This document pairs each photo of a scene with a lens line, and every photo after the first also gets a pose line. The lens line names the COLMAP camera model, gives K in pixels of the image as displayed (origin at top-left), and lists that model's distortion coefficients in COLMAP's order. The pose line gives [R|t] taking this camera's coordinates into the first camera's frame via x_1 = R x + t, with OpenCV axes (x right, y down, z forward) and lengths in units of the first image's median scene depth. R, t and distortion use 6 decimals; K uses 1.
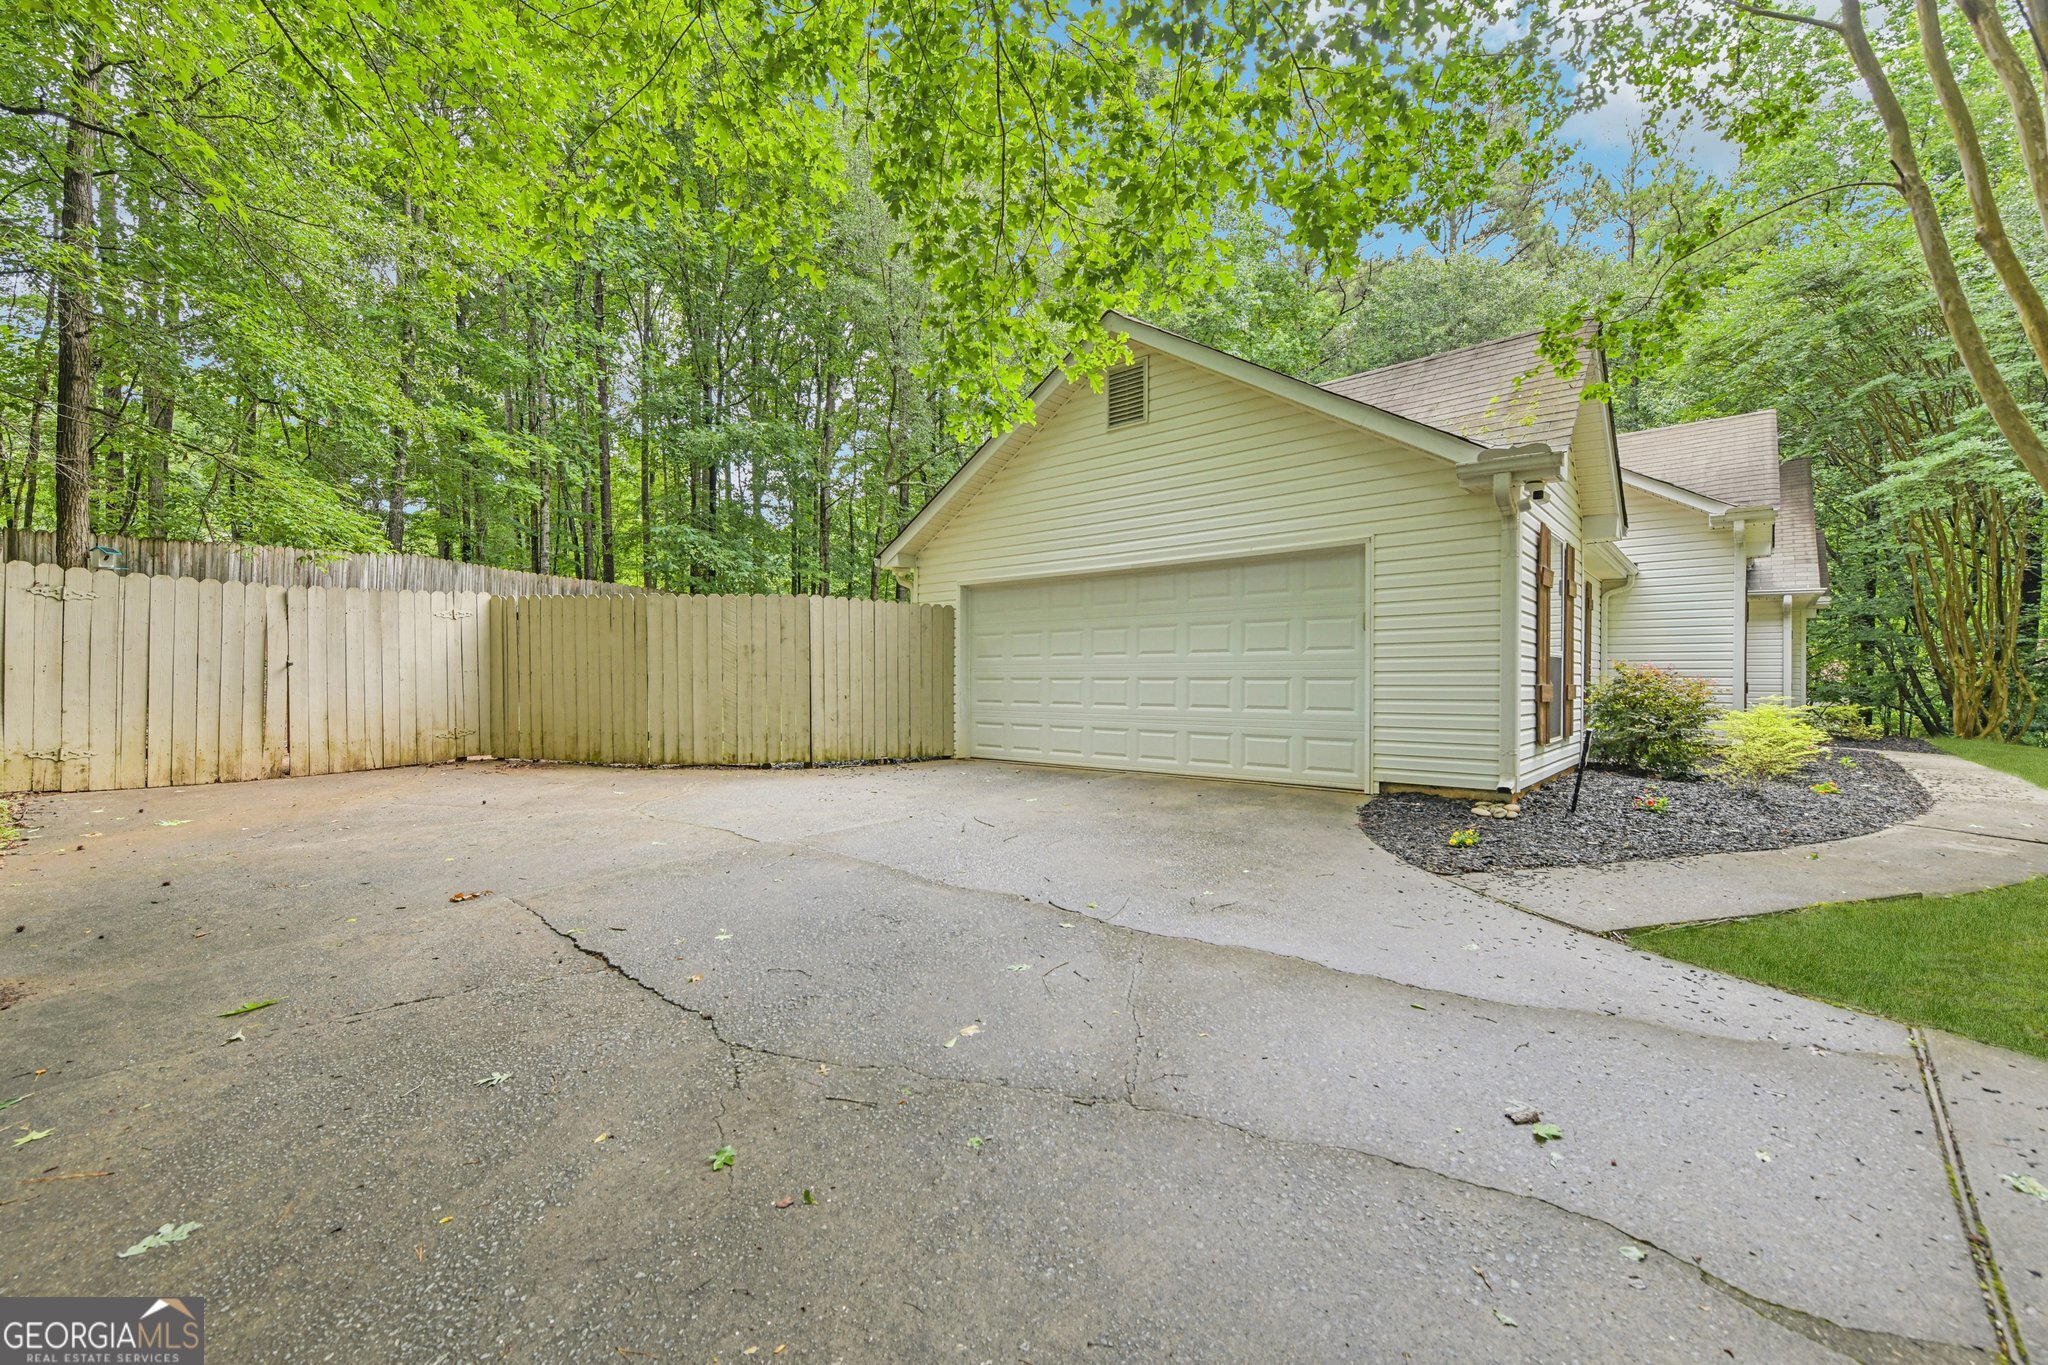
lens RADIAL K [[829.8, 0, 1002.1], [0, 829.8, 697.0], [0, 0, 1]] dist [-0.000538, 0.000016]
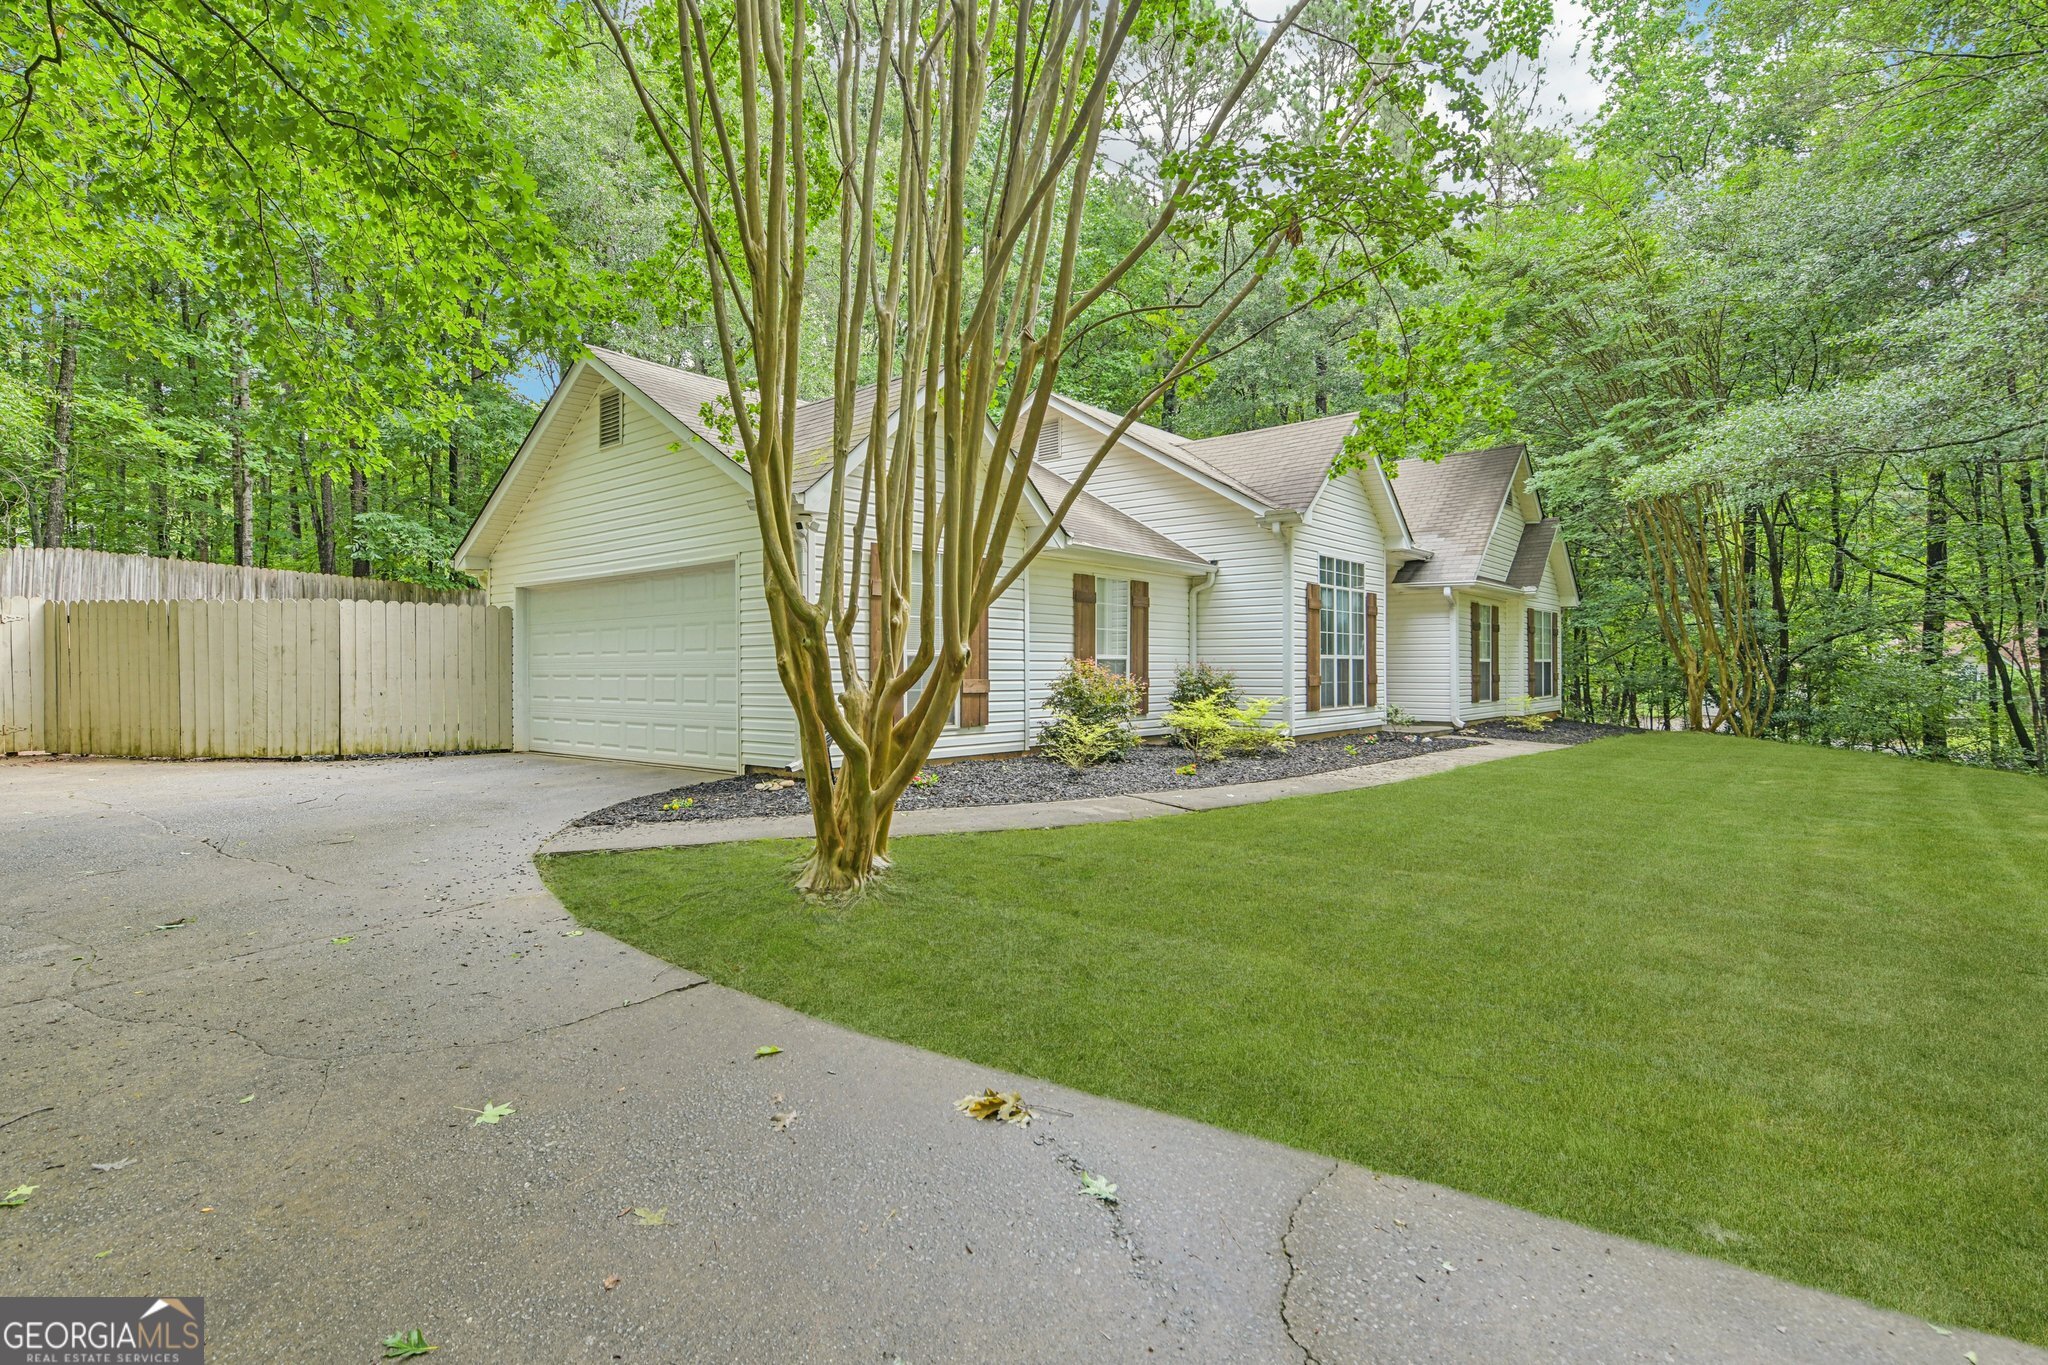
lens RADIAL K [[1000.1, 0, 1024.0], [0, 1000.1, 682.5], [0, 0, 1]] dist [-0.004591, -0.000462]
pose [[0.999612, -0.005331, 0.027347, 0.612555], [0.005540, 0.999956, -0.007553, -0.000587], [-0.027305, 0.007702, 0.999597, -0.313923]]
